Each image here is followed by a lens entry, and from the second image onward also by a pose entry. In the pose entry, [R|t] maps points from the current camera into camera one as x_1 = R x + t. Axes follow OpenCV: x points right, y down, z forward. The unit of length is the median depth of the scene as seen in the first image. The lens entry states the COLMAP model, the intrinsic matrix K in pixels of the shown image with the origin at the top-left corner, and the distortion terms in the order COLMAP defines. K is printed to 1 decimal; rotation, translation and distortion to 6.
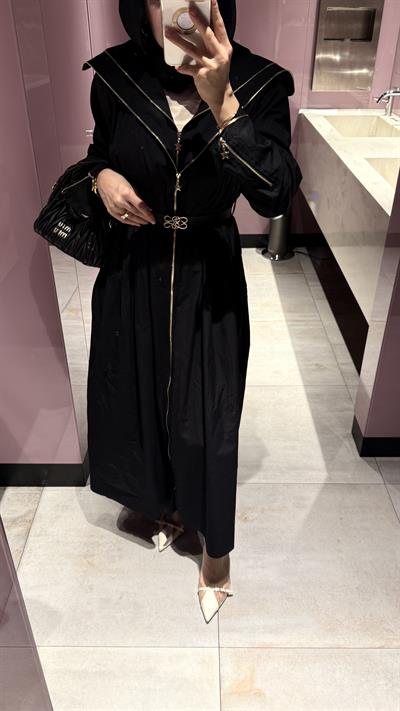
lens RADIAL K [[557.1, 0, 200.0], [0, 557.1, 355.5], [0, 0, 1]] dist [0.061203, -0.009173]
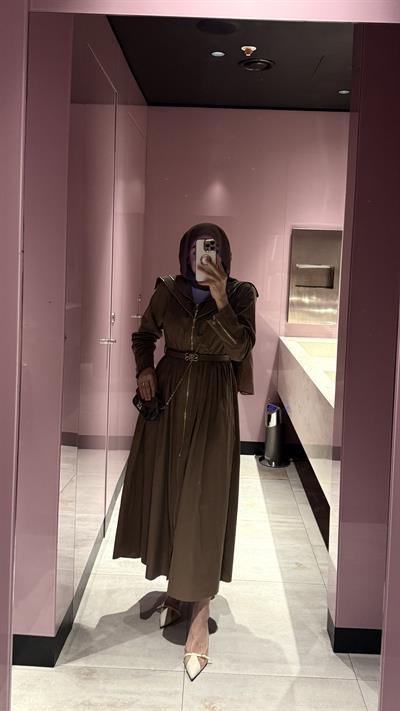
lens RADIAL K [[587.0, 0, 201.0], [0, 587.0, 285.8], [0, 0, 1]] dist [0.046849, -0.003263]
pose [[0.999136, 0.039821, -0.011856, 0.037719], [-0.040578, 0.873885, -0.484435, 0.136634], [-0.008930, 0.484498, 0.874747, -0.235681]]
